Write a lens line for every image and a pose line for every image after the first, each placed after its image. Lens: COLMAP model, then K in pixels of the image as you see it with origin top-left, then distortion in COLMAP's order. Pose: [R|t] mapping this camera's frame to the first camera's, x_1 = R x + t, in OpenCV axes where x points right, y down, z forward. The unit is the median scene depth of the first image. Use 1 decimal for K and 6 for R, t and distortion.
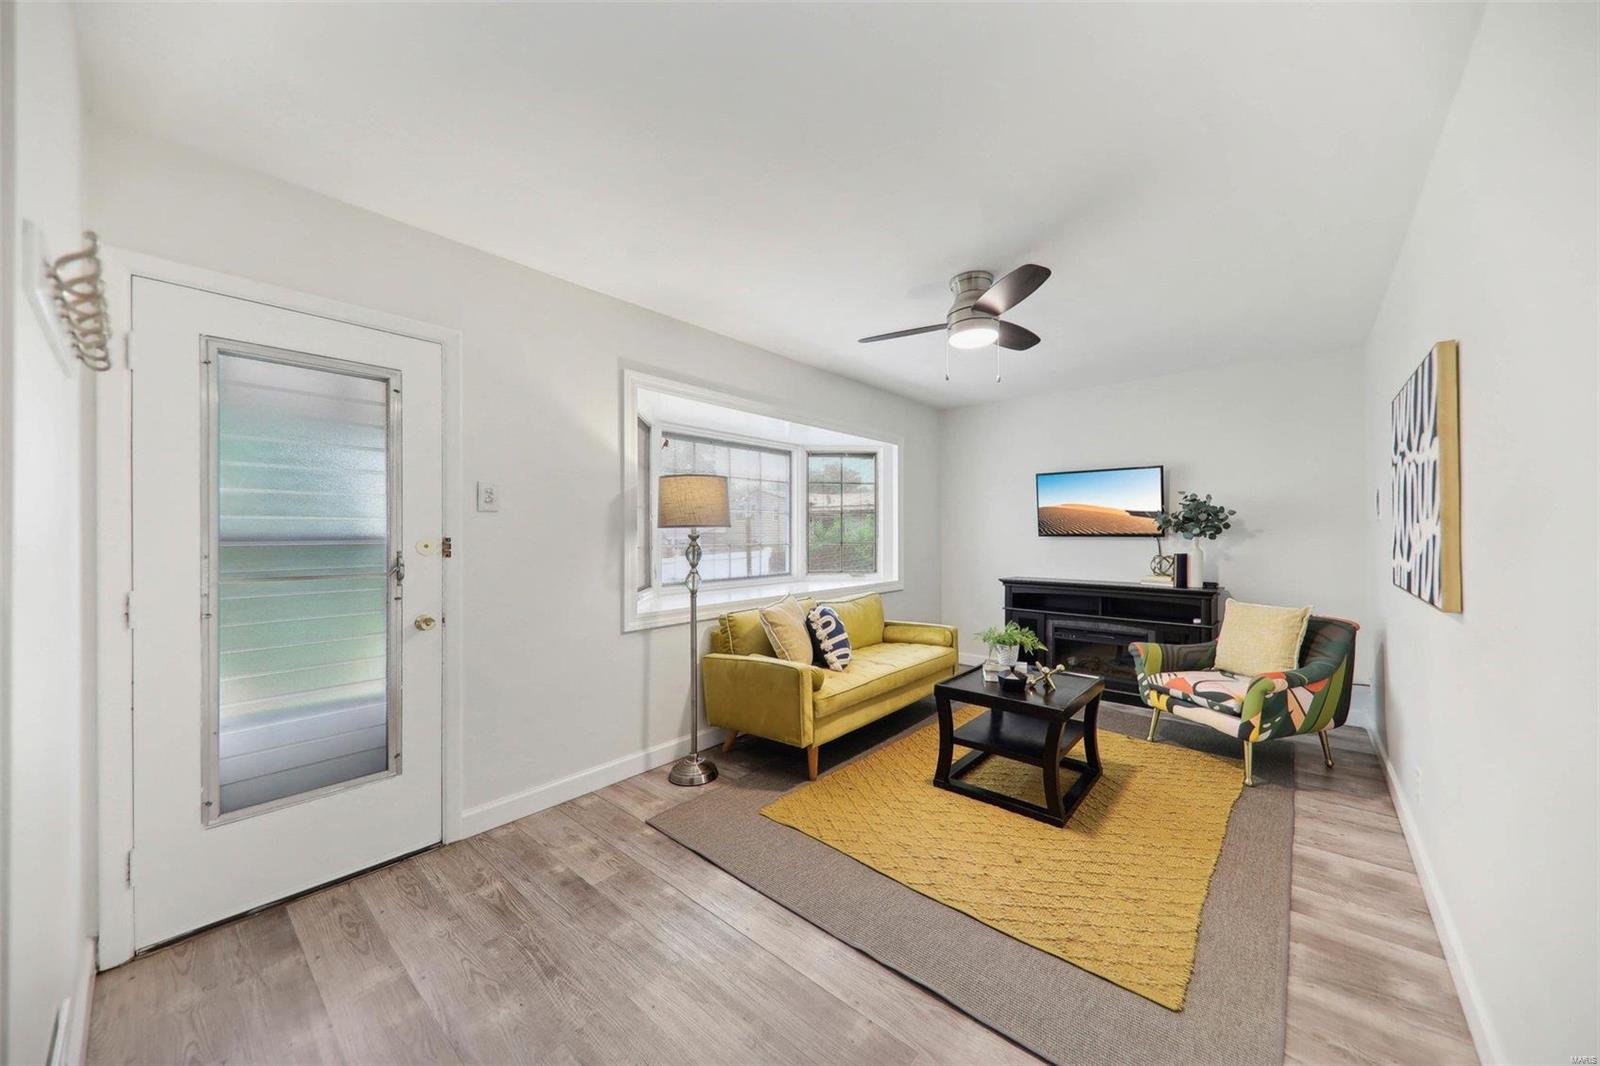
lens RADIAL K [[564.7, 0, 803.6], [0, 564.7, 526.2], [0, 0, 1]] dist [-0.001388, -0.000525]
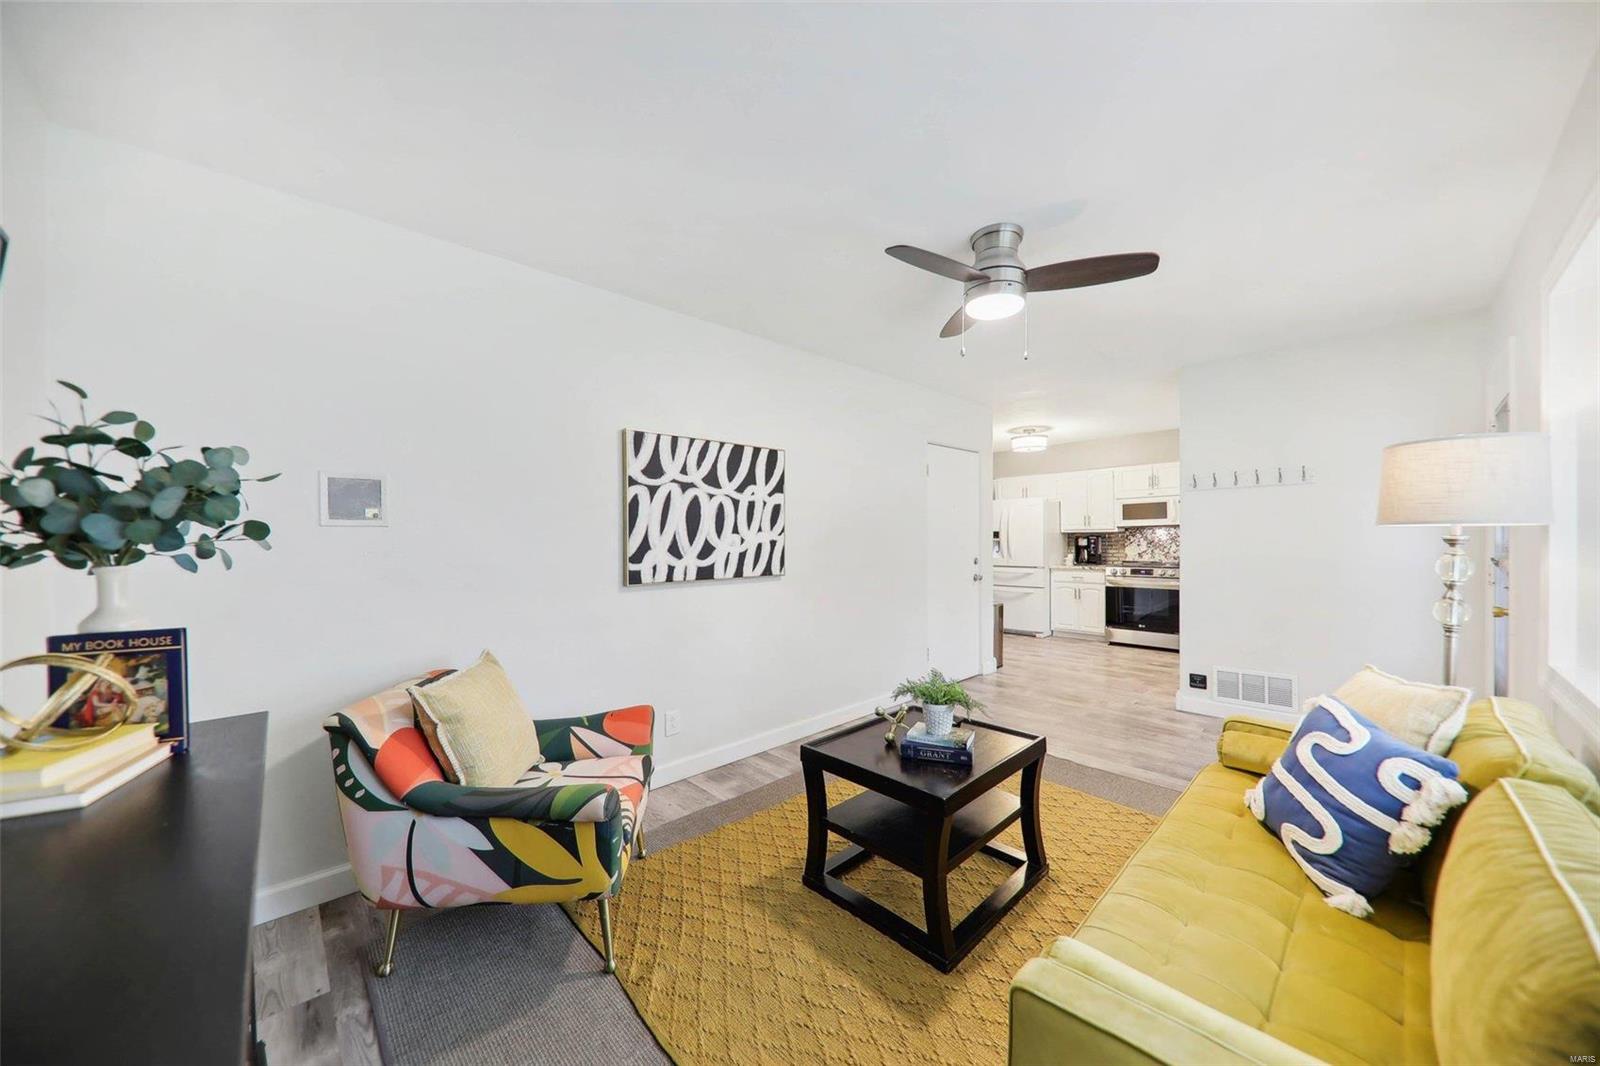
lens RADIAL K [[564.7, 0, 803.1], [0, 564.7, 542.7], [0, 0, 1]] dist [-0.001388, -0.000525]
pose [[-0.996207, 0.003713, 0.086936, 0.526017], [0.004275, 0.999971, 0.006277, 0.009469], [-0.086910, 0.006625, -0.996194, 1.898154]]
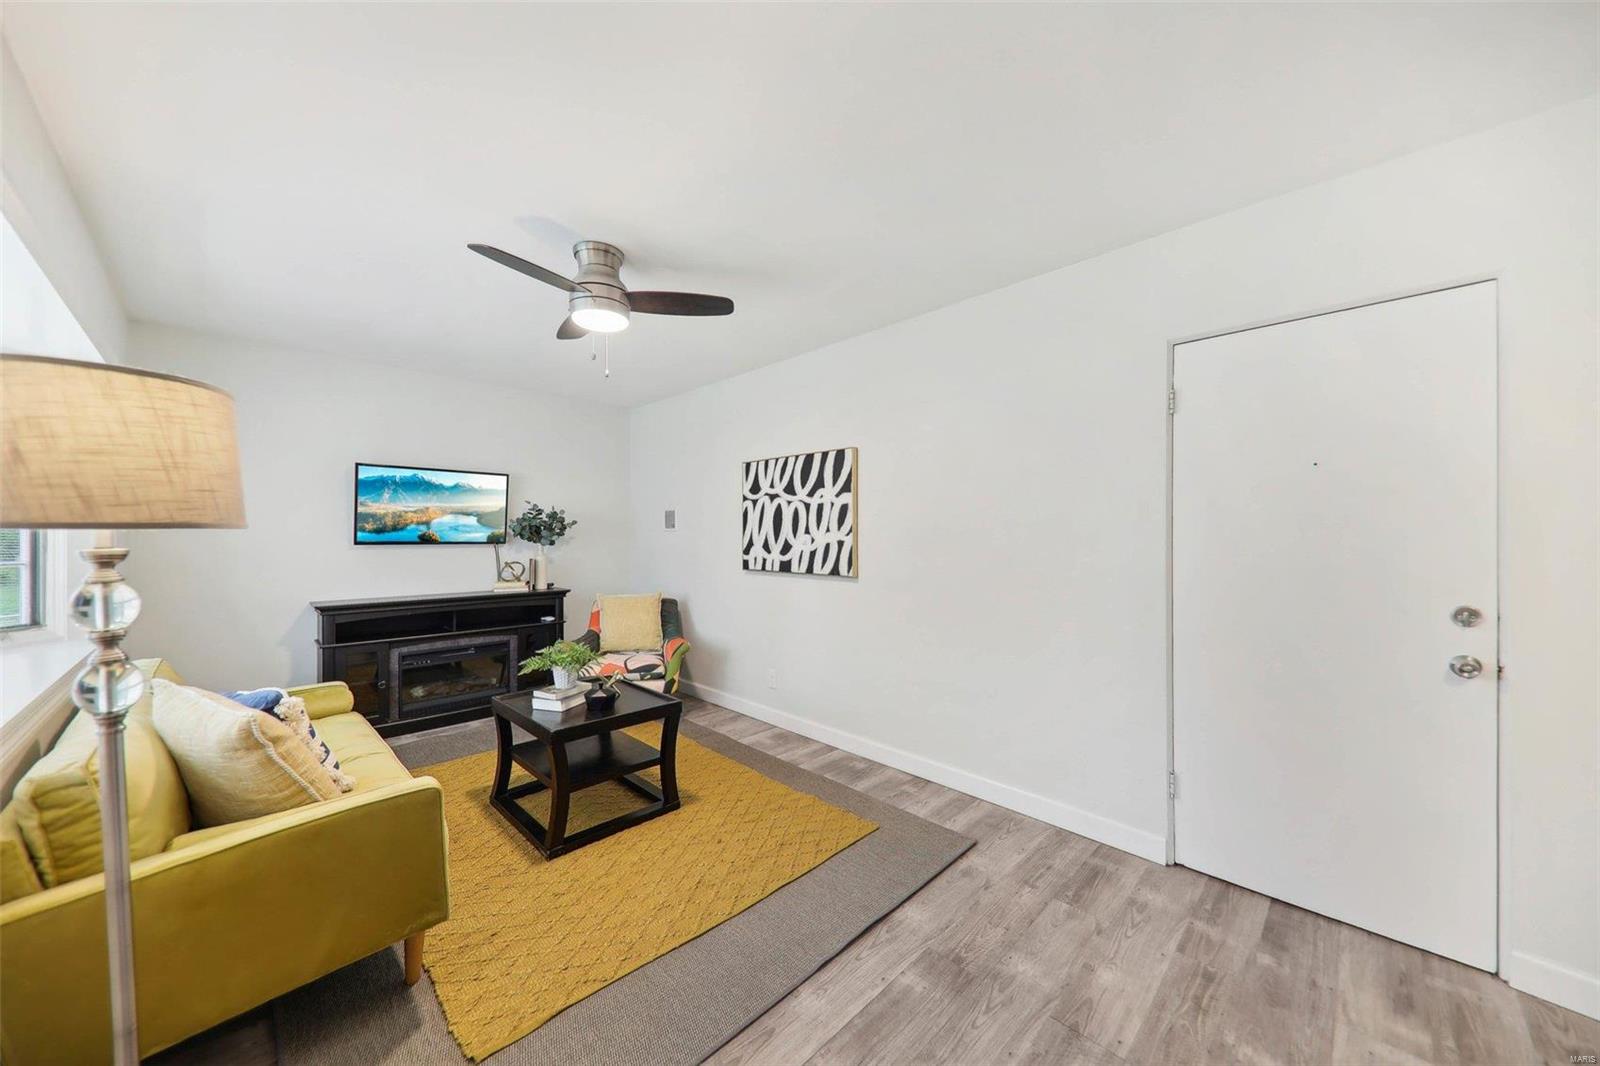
lens RADIAL K [[564.7, 0, 804.9], [0, 564.7, 542.7], [0, 0, 1]] dist [-0.001388, -0.000525]
pose [[0.066980, -0.010859, 0.997695, -0.566969], [-0.006788, 0.999913, 0.011339, 0.002576], [-0.997731, -0.007531, 0.066900, 0.629154]]
